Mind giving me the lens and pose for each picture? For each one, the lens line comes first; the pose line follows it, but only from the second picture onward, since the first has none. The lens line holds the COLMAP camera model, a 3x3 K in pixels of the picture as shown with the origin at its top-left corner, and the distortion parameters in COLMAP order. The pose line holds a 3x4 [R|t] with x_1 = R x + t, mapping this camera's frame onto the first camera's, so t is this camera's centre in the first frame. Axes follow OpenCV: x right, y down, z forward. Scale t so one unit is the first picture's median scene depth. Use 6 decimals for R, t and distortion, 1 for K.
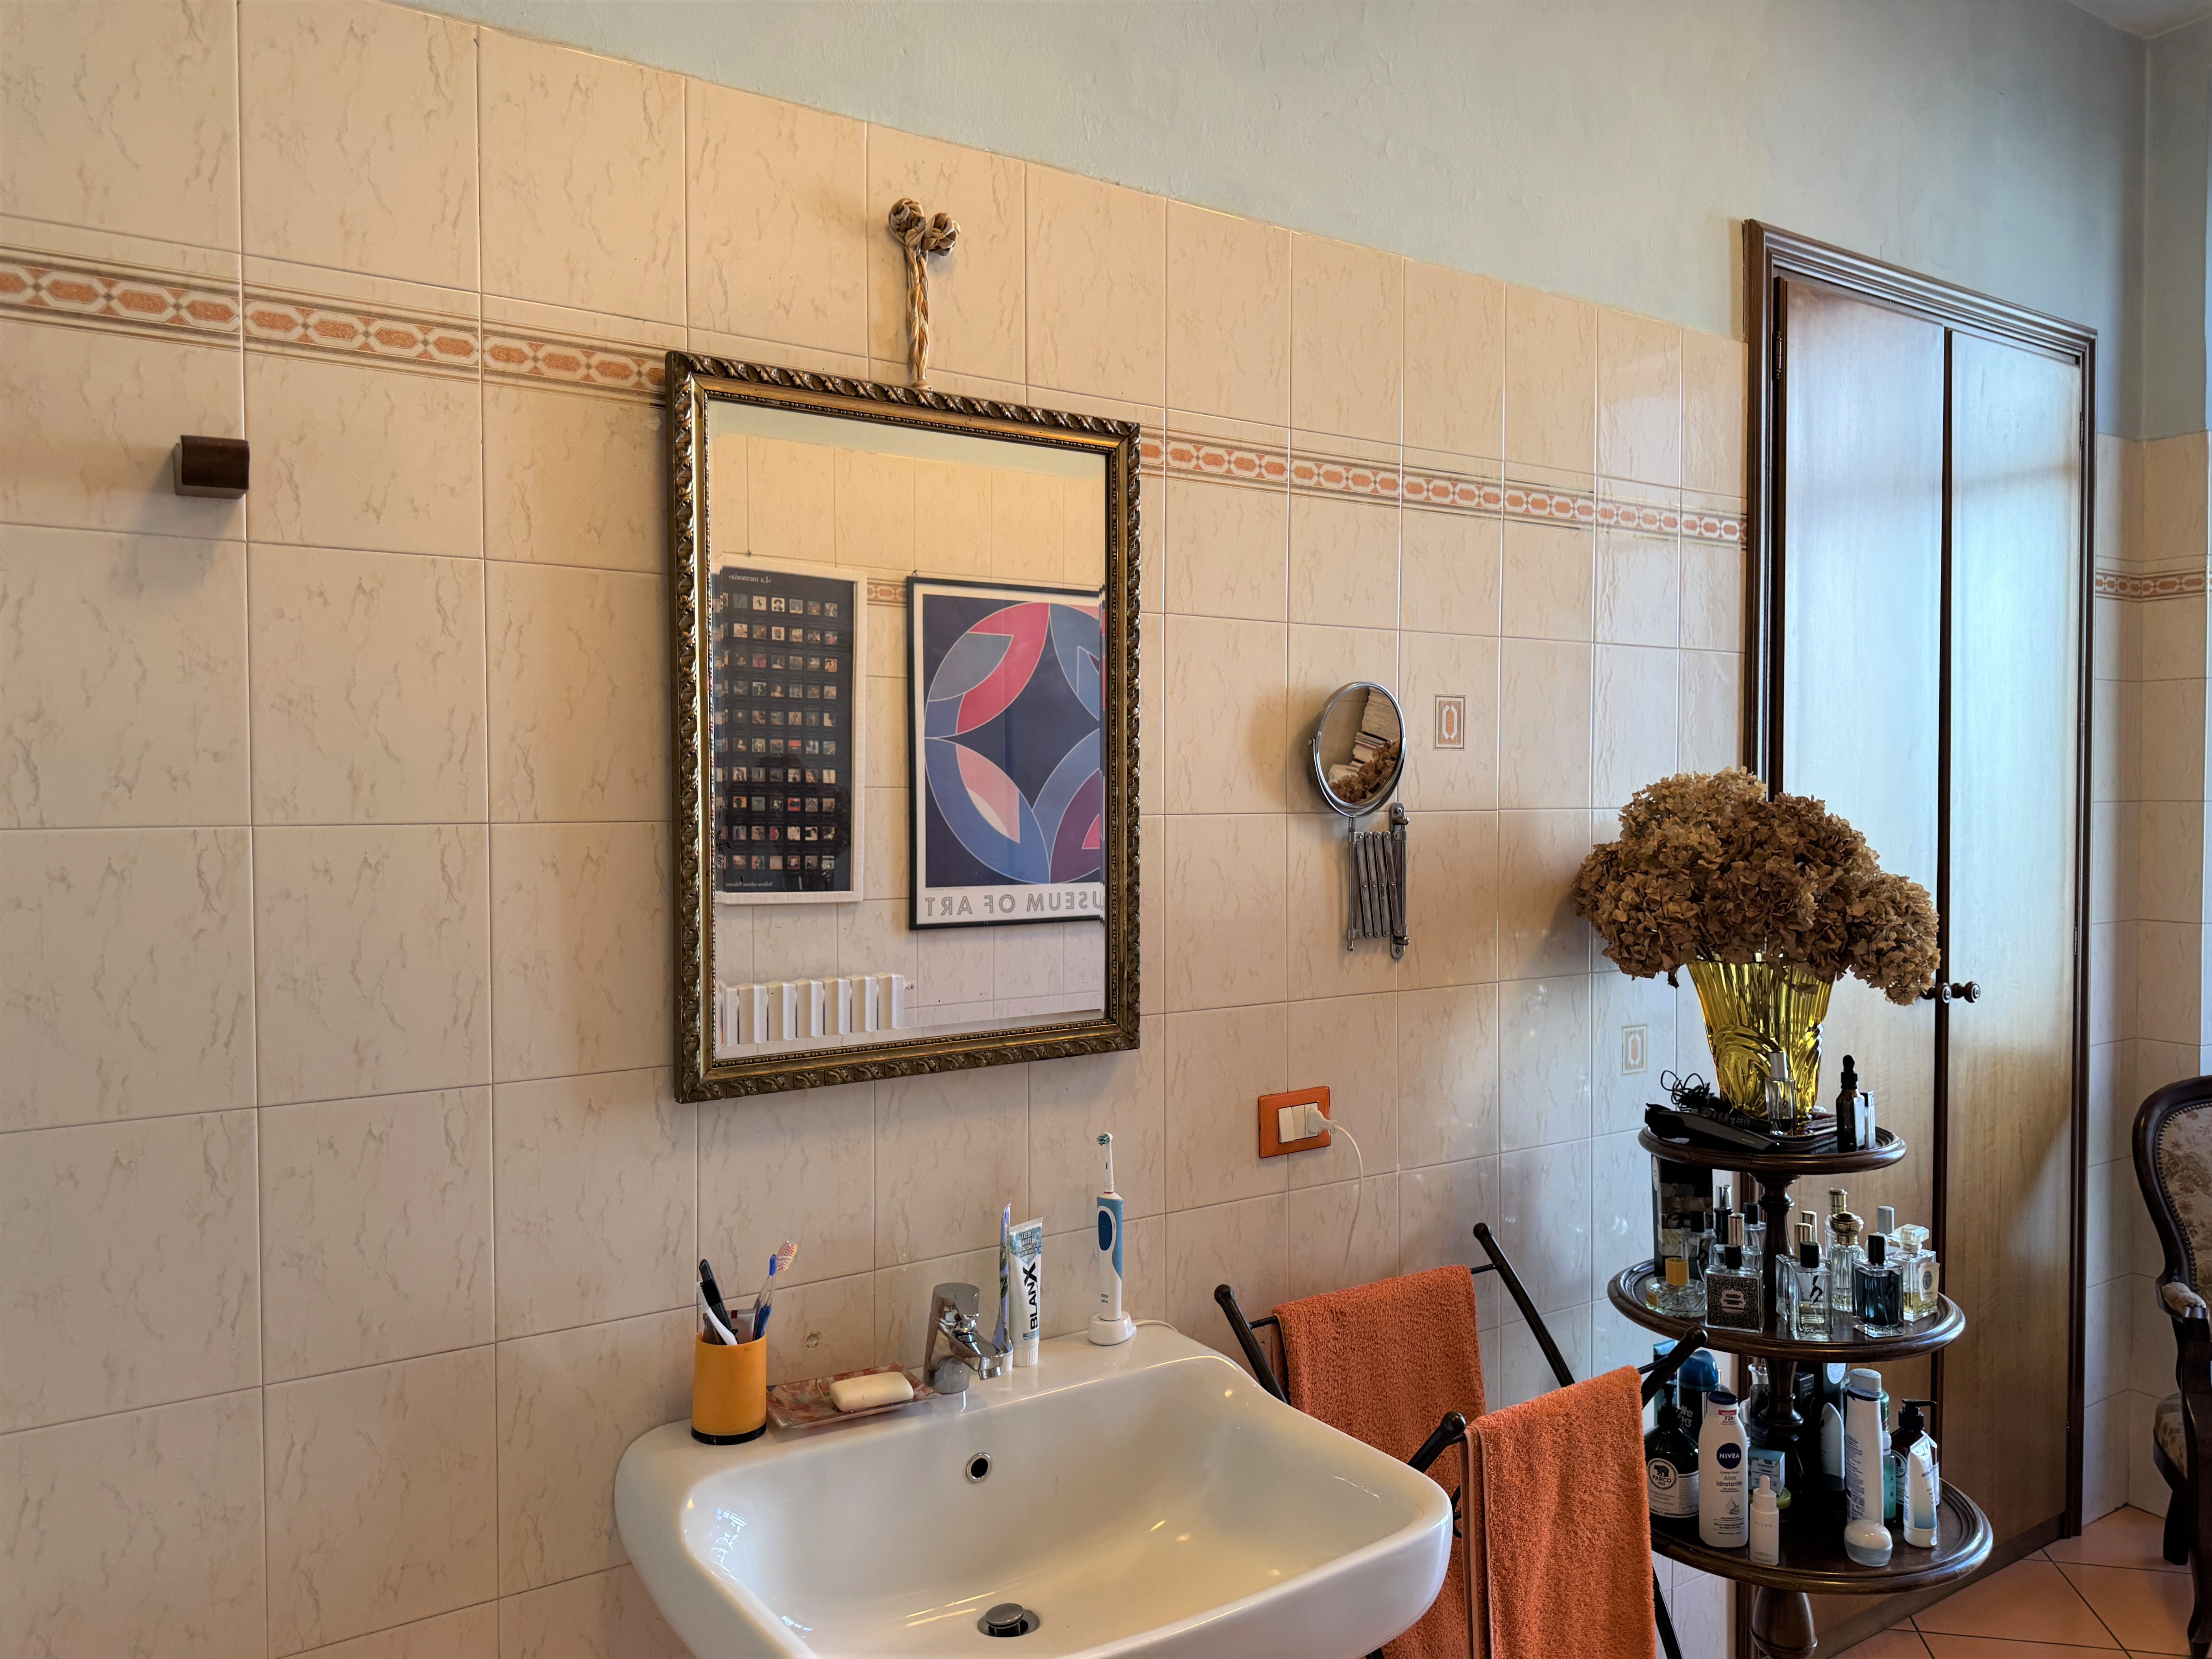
lens RADIAL K [[1559.1, 0, 1106.0], [0, 1559.1, 829.5], [0, 0, 1]] dist [0.045006, -0.122889]
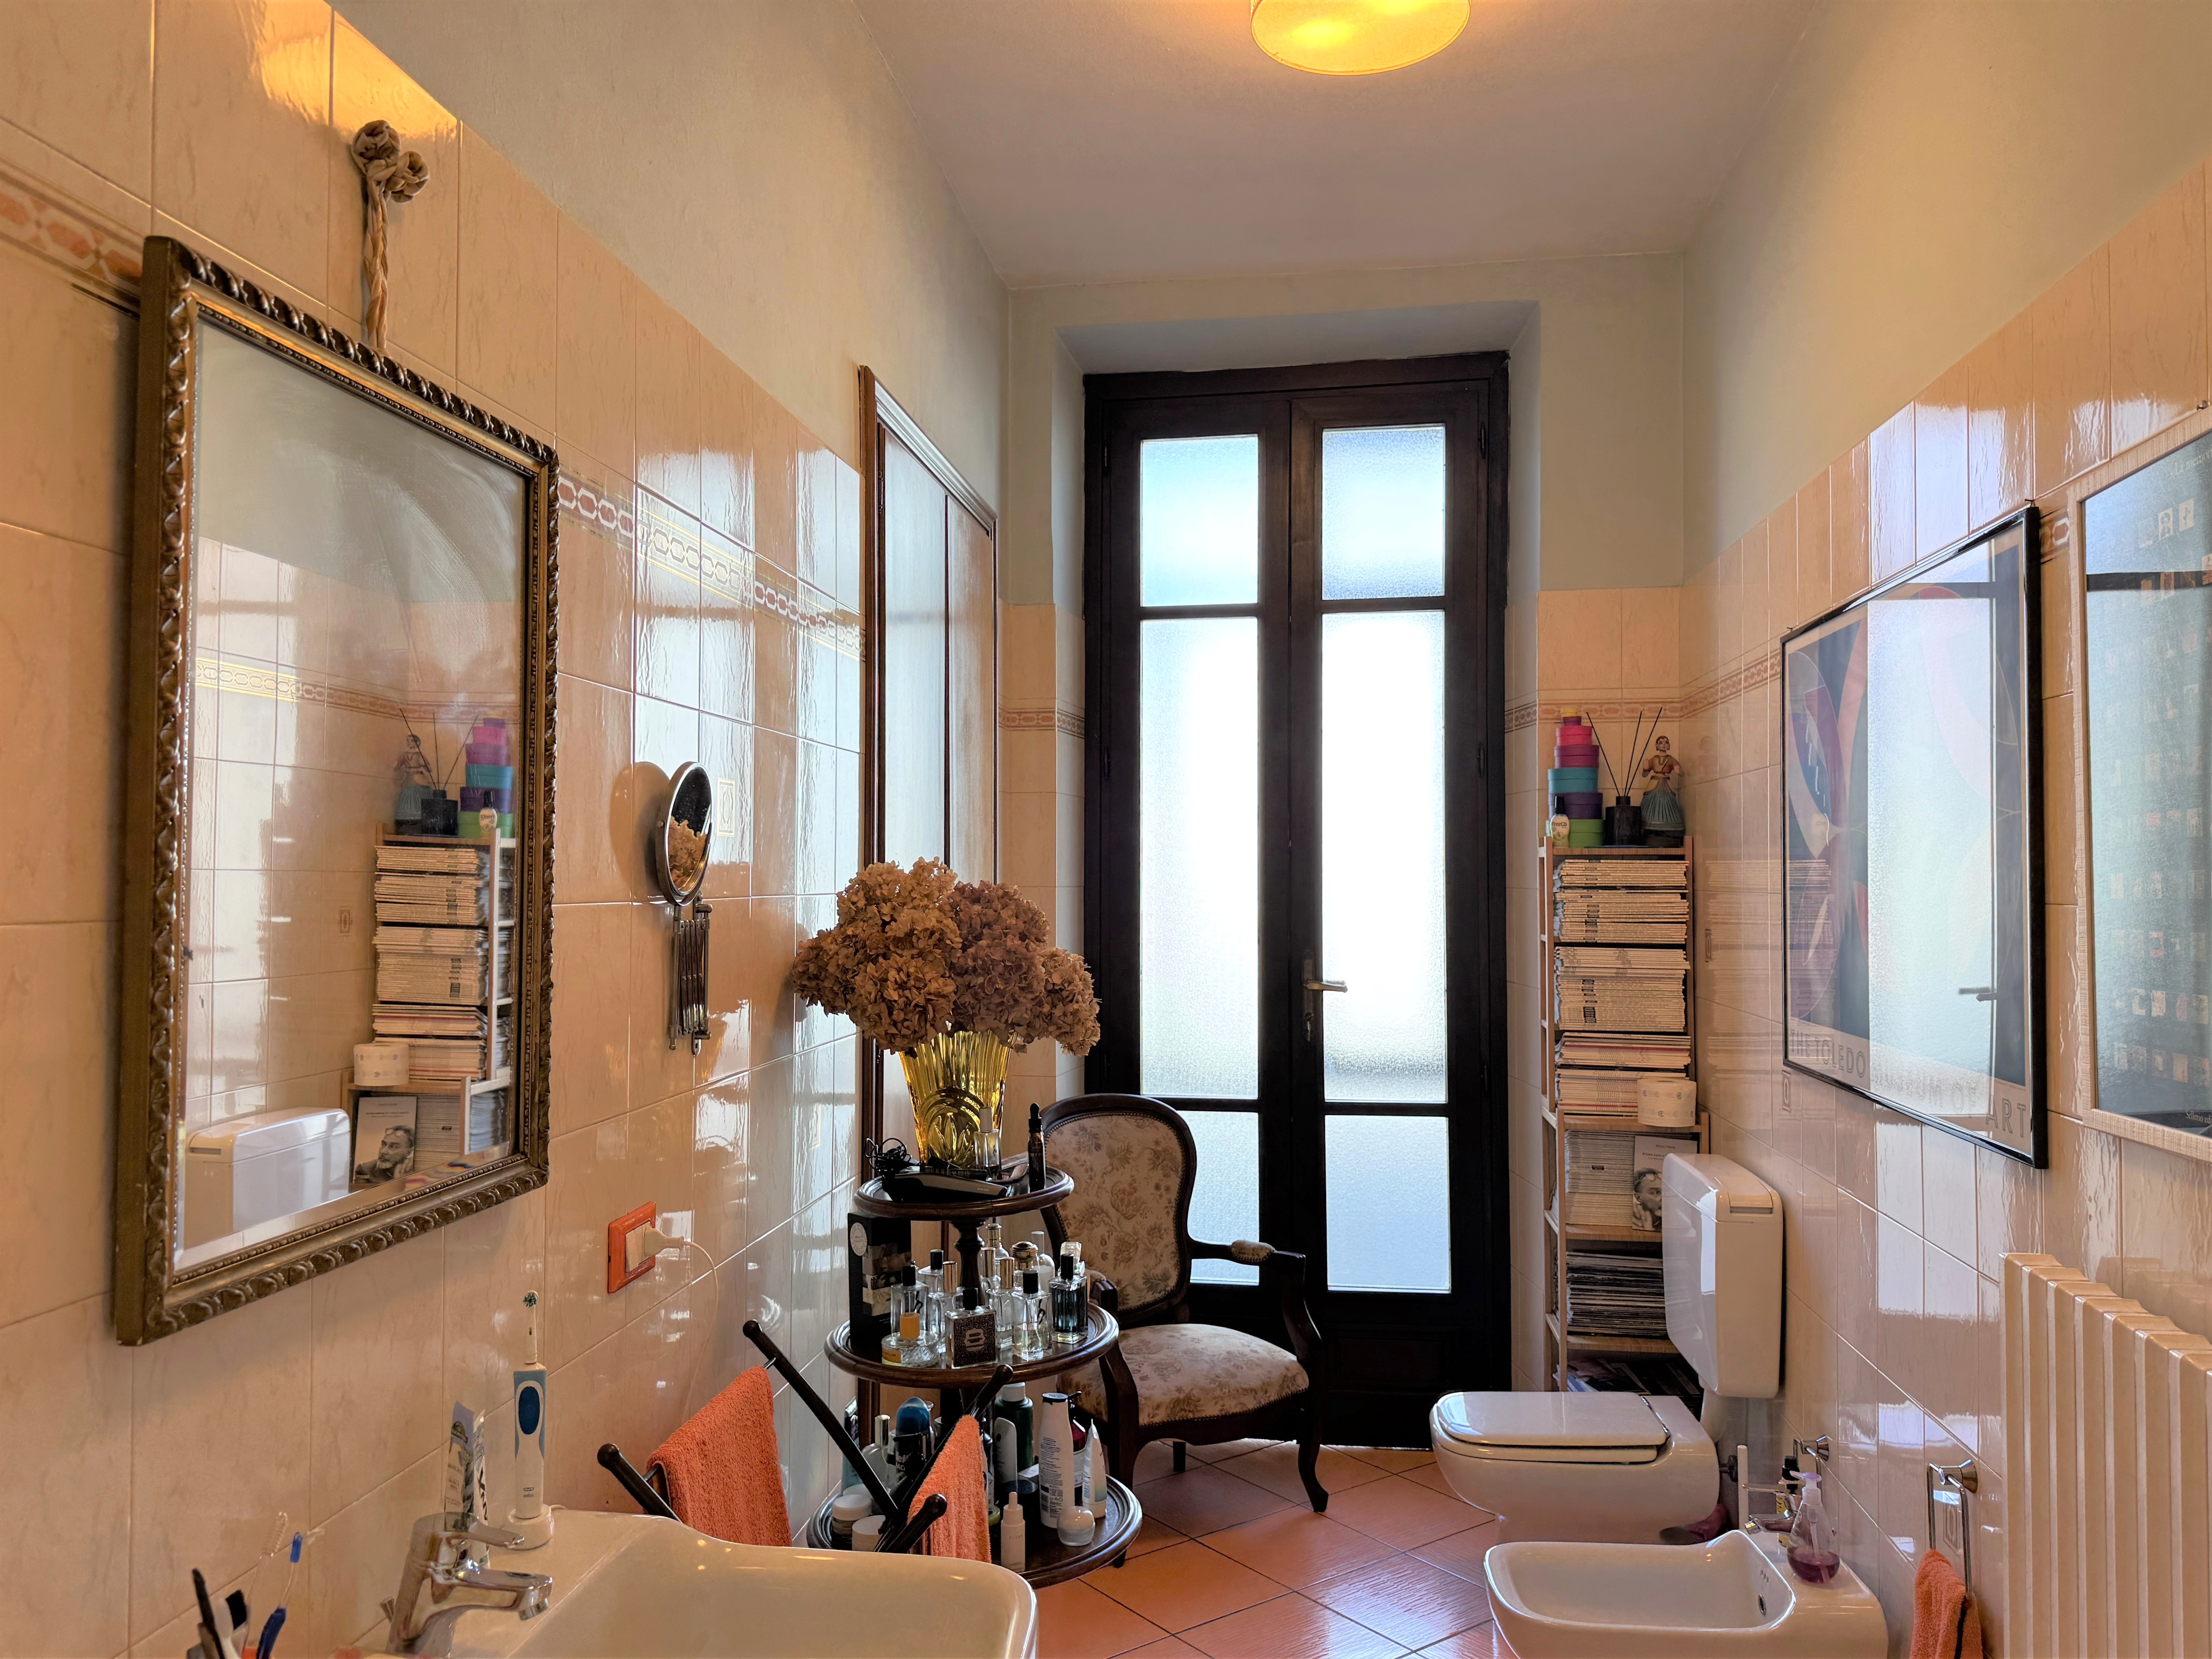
lens RADIAL K [[1559.2, 0, 1106.0], [0, 1559.2, 829.5], [0, 0, 1]] dist [0.045006, -0.122889]
pose [[0.660341, 0.022257, 0.750636, -0.422443], [0.018855, 0.998754, -0.046201, -0.005377], [-0.750729, 0.044662, 0.659099, 0.209813]]
